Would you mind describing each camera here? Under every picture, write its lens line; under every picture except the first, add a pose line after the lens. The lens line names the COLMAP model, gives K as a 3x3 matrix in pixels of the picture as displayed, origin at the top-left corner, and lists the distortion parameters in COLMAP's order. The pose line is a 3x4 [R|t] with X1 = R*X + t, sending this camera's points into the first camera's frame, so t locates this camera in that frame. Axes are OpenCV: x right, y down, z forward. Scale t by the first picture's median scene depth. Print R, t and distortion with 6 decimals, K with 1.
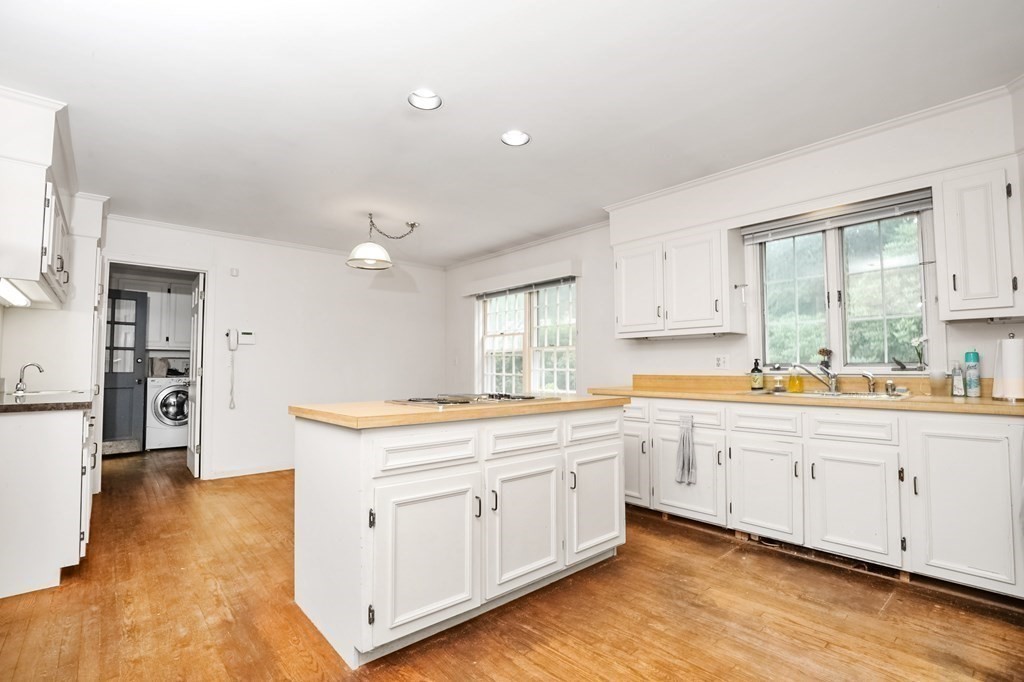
lens RADIAL K [[468.2, 0, 520.9], [0, 468.2, 341.0], [0, 0, 1]] dist [-0.035422, 0.007560]
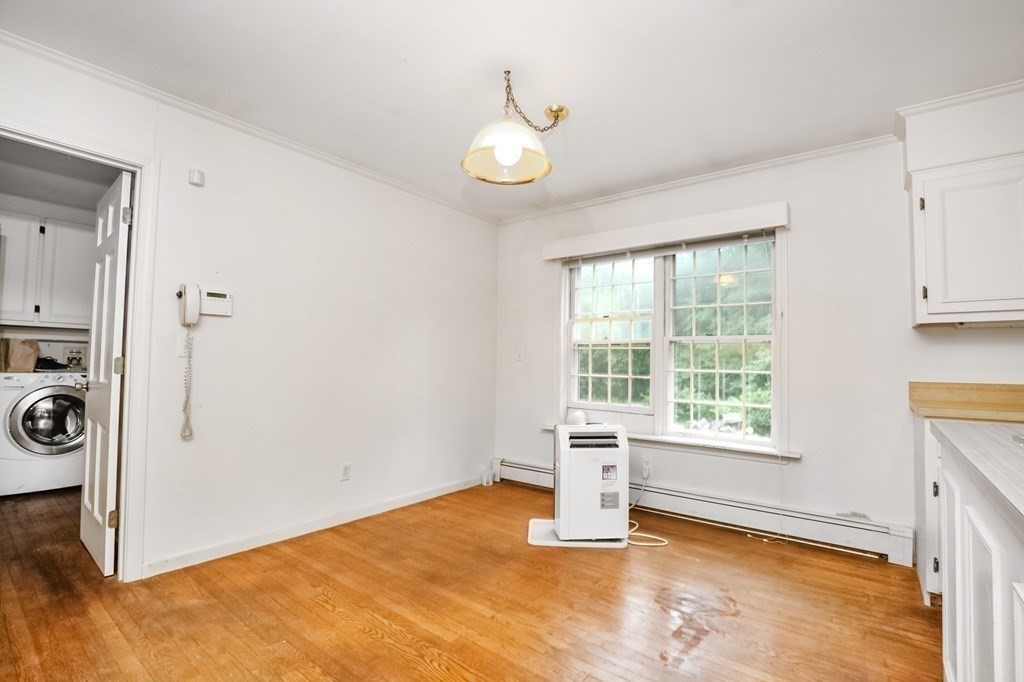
lens RADIAL K [[468.2, 0, 520.9], [0, 468.2, 341.0], [0, 0, 1]] dist [-0.035422, 0.007560]
pose [[0.984584, 0.026037, 0.172965, -0.288046], [-0.027669, 0.999592, 0.007030, 0.019602], [-0.172712, -0.011708, 0.984903, 0.354169]]
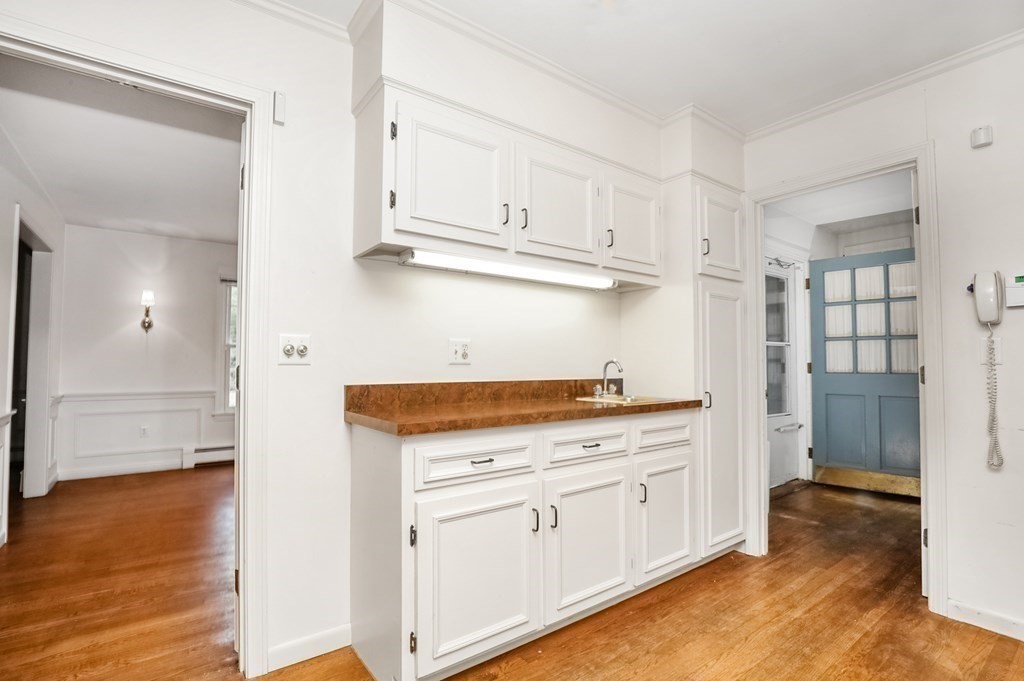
lens RADIAL K [[488.1, 0, 512.0], [0, 488.1, 340.5], [0, 0, 1]] dist [-0.025761, 0.000289]
pose [[-0.099726, -0.041752, -0.994139, -0.135023], [0.052350, 0.997515, -0.047145, 0.027009], [0.993637, -0.056745, -0.097293, 0.516517]]
